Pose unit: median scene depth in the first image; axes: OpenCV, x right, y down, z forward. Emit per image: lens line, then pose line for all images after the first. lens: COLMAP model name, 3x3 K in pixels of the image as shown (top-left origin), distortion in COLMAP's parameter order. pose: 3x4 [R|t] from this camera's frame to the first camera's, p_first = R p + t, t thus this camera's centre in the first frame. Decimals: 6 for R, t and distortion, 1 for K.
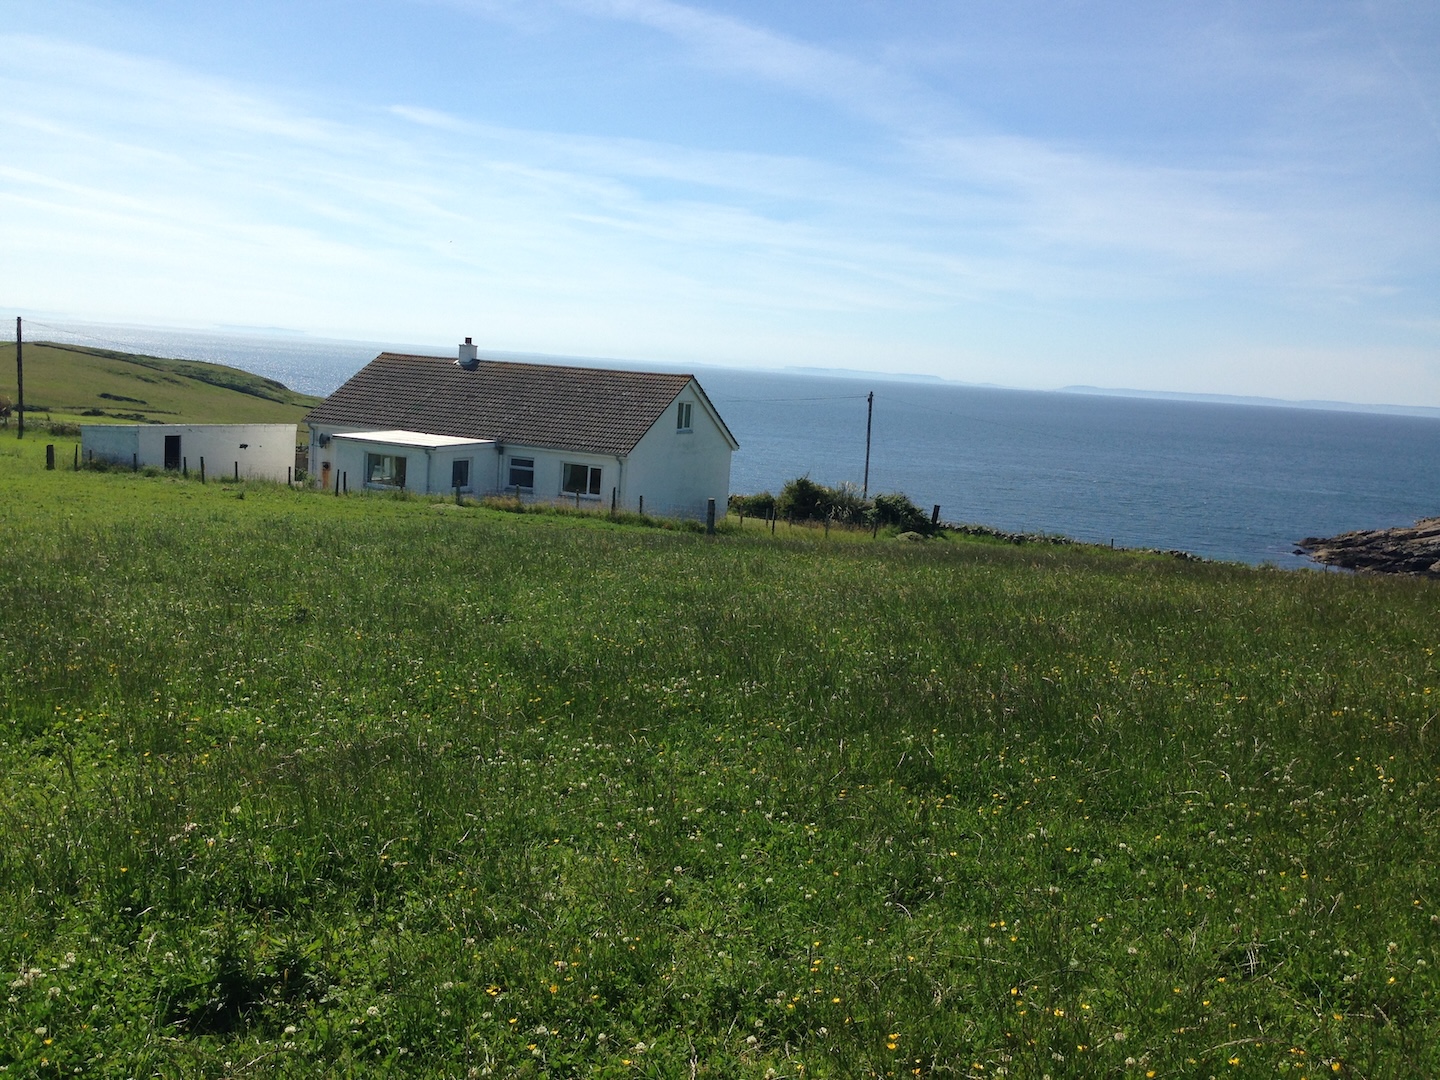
lens RADIAL K [[1369.7, 0, 720.0], [0, 1369.7, 540.0], [0, 0, 1]] dist [0.107440, -0.172982]
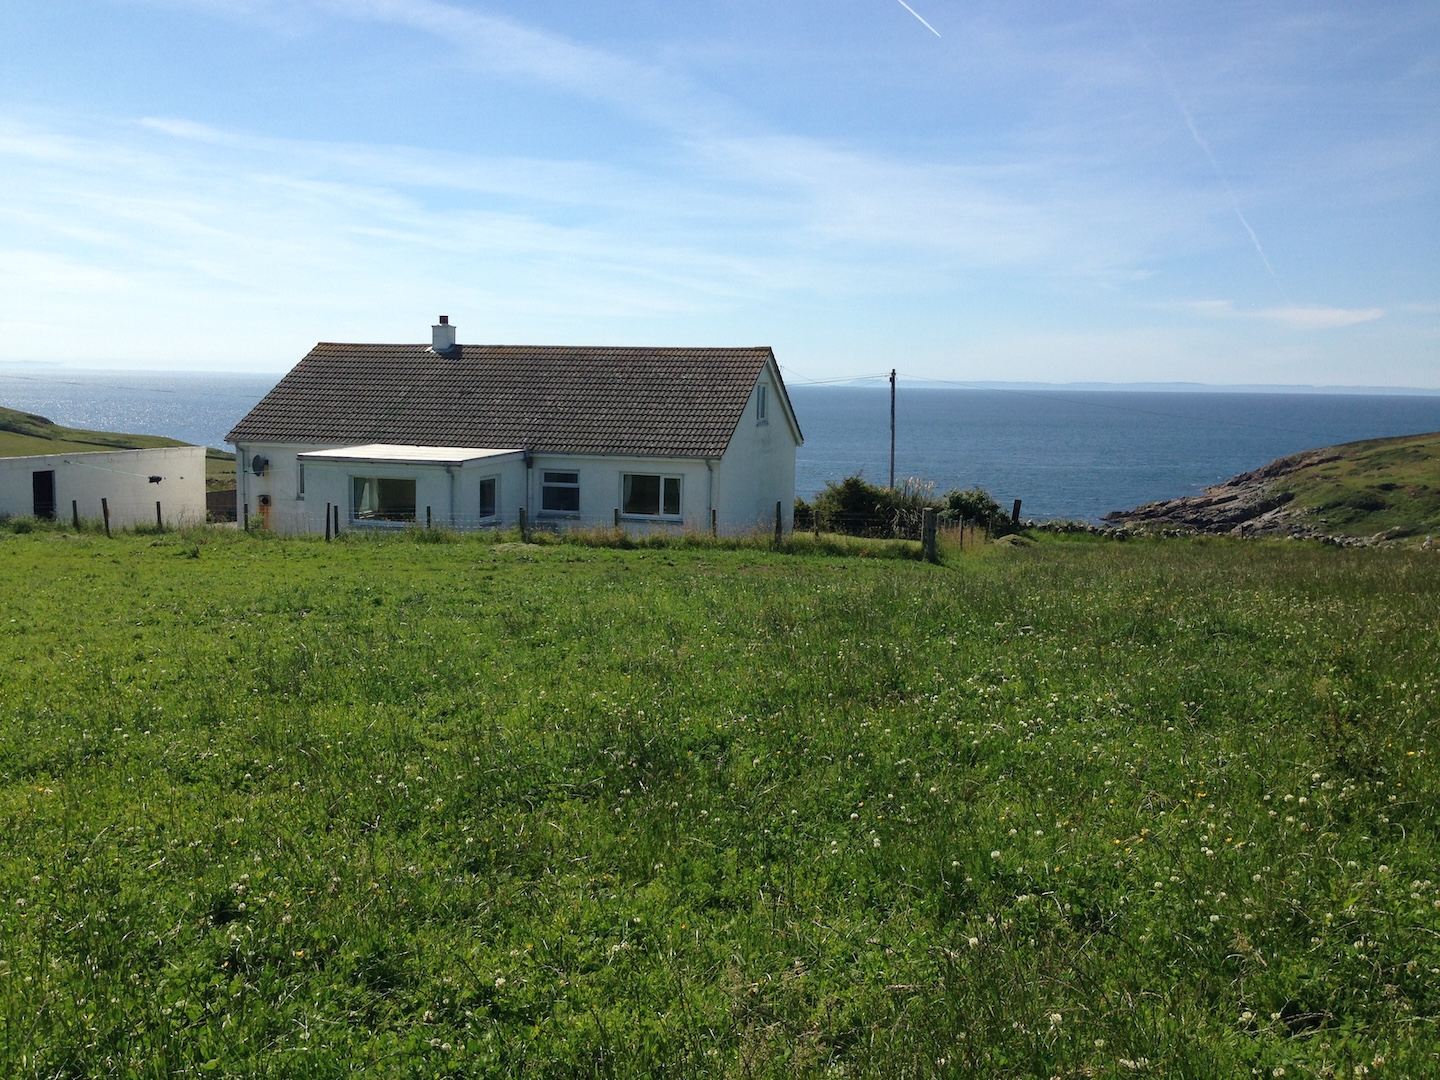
lens RADIAL K [[1360.7, 0, 724.8], [0, 1360.7, 572.7], [0, 0, 1]] dist [0.103409, -0.141494]
pose [[0.986679, -0.073518, 0.145118, -0.148826], [0.070721, 0.997199, 0.024349, -0.015571], [-0.146501, -0.013762, 0.989115, 0.240875]]
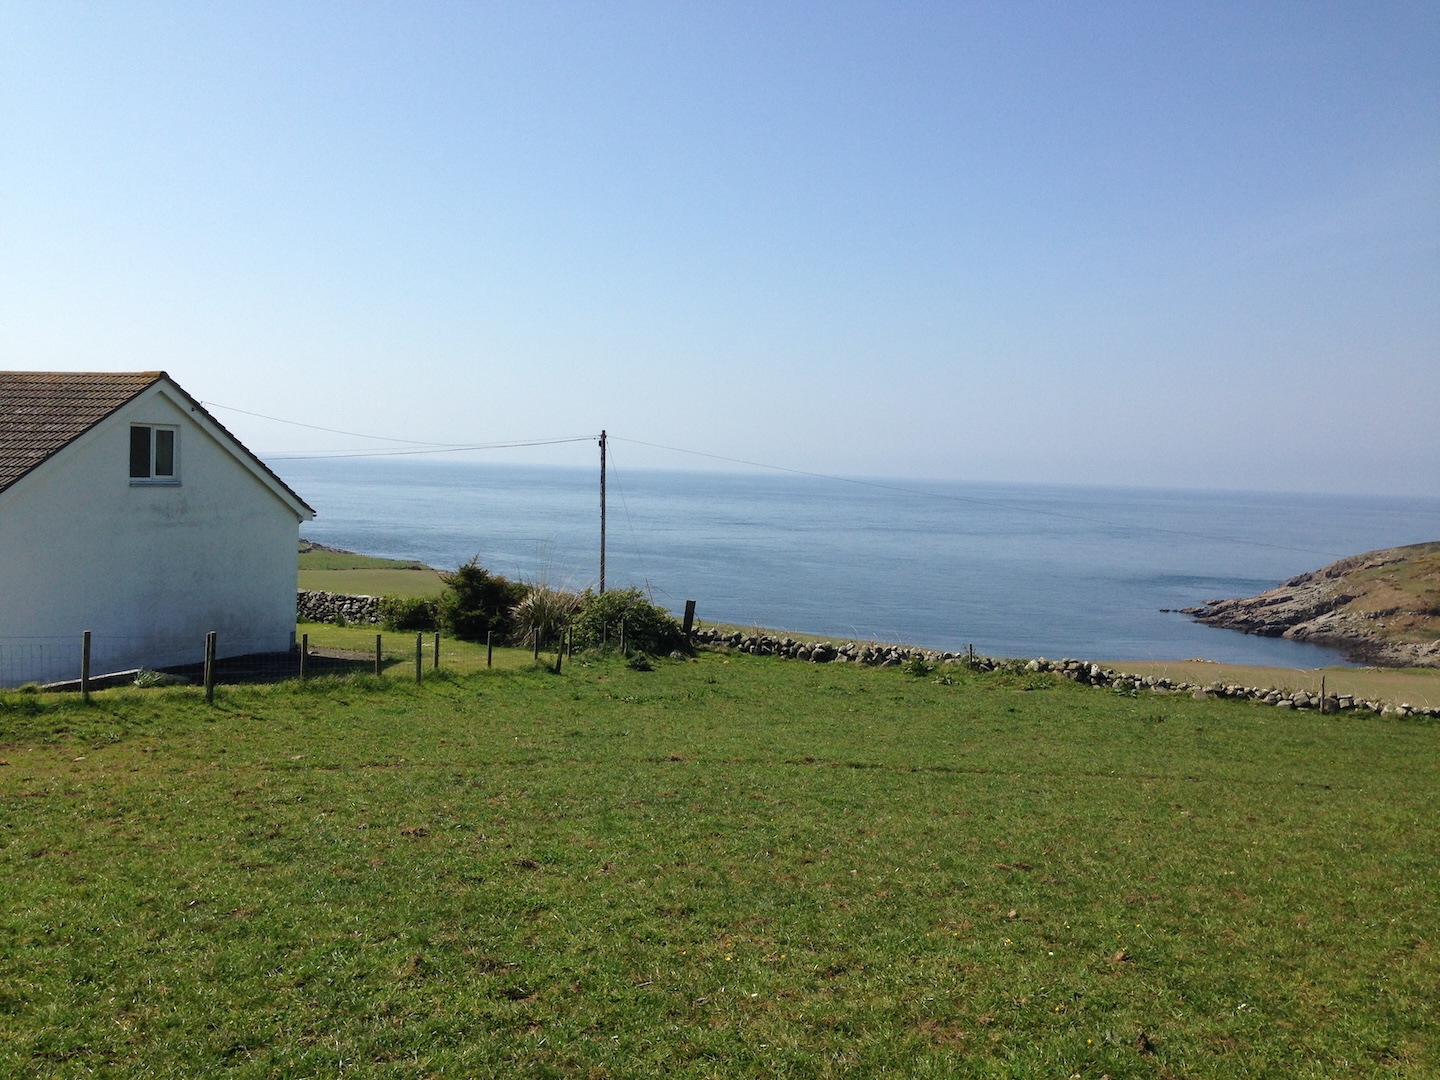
lens RADIAL K [[1369.7, 0, 720.0], [0, 1369.7, 540.0], [0, 0, 1]] dist [0.107440, -0.172982]
pose [[0.994277, -0.036766, 0.100305, 0.121539], [0.043333, 0.997002, -0.064098, -0.014032], [-0.097648, 0.068077, 0.992890, 0.429591]]
